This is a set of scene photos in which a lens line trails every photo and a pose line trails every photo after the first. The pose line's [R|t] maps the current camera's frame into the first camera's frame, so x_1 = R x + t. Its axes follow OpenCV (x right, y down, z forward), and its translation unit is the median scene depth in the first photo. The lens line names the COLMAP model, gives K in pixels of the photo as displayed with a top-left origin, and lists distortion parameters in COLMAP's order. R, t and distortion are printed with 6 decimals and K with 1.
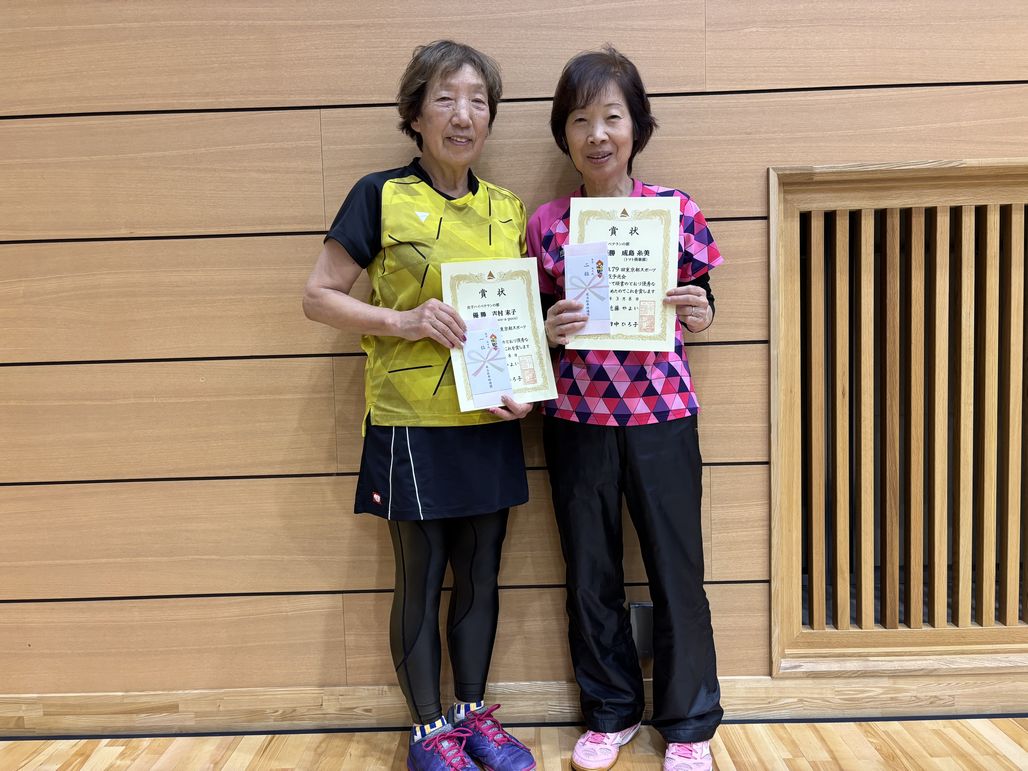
lens RADIAL K [[865.2, 0, 511.5], [0, 865.2, 379.7], [0, 0, 1]] dist [0.056651, -0.075948]
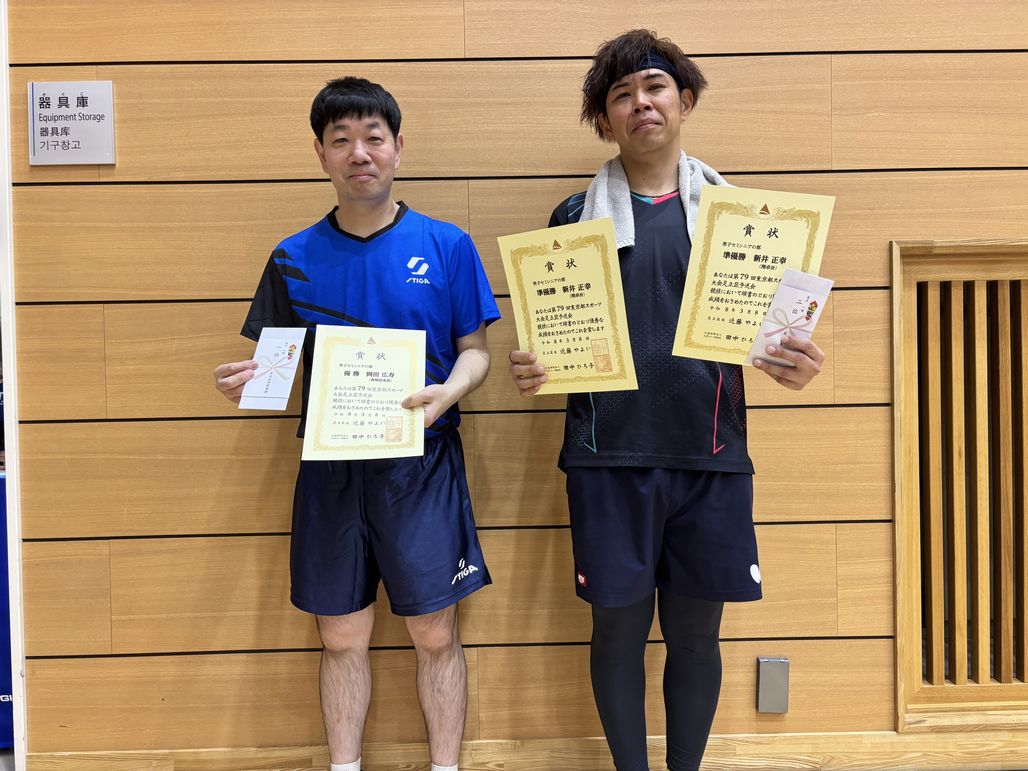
lens RADIAL K [[865.2, 0, 511.5], [0, 865.2, 379.7], [0, 0, 1]] dist [0.056651, -0.075948]
pose [[0.999508, 0.010842, 0.029419, -0.190385], [-0.009020, 0.998073, -0.061385, -0.004783], [-0.030028, 0.061090, 0.997681, -0.036744]]
